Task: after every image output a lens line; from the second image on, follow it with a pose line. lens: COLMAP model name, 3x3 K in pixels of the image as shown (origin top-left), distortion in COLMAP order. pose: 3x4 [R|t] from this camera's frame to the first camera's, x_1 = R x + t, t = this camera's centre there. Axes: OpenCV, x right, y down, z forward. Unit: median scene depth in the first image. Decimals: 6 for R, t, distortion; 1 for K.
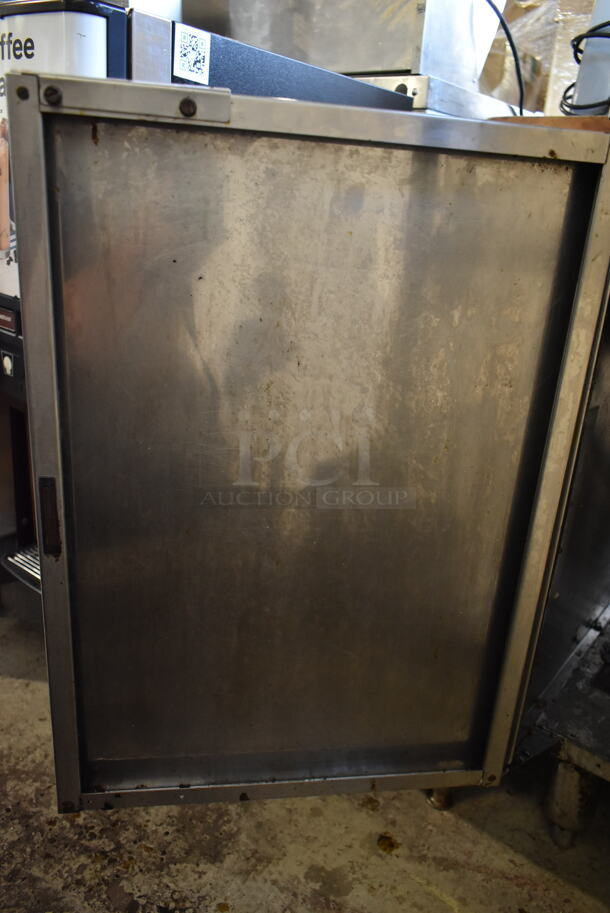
lens RADIAL K [[691.2, 0, 306.3], [0, 691.2, 458.2], [0, 0, 1]] dist [-0.016226, -0.001302]
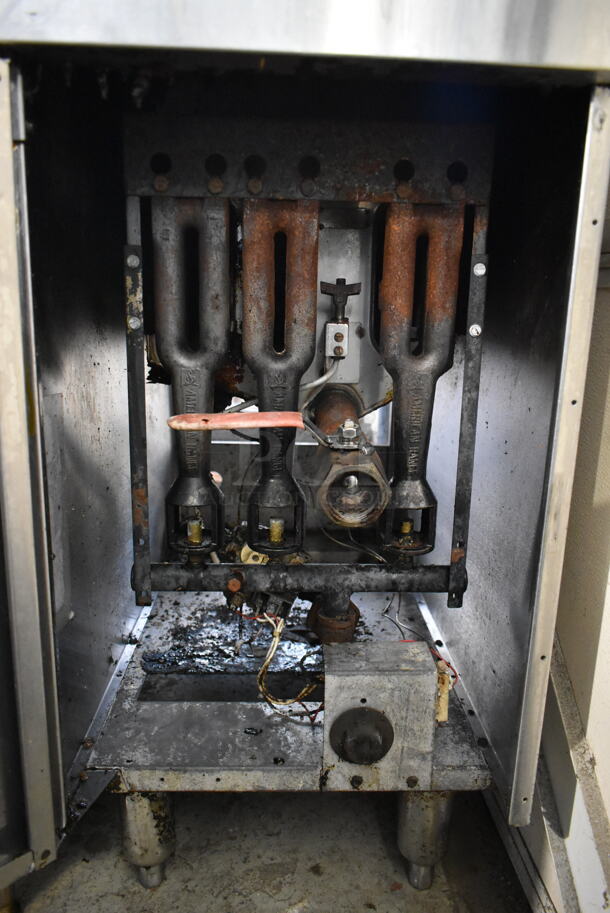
lens RADIAL K [[691.2, 0, 302.3], [0, 691.2, 458.7], [0, 0, 1]] dist [-0.016226, -0.001302]
pose [[0.763953, -0.191648, 0.616155, 0.075605], [0.243947, 0.969788, -0.000821, 0.070427], [-0.597383, 0.150937, 0.787624, 0.089240]]
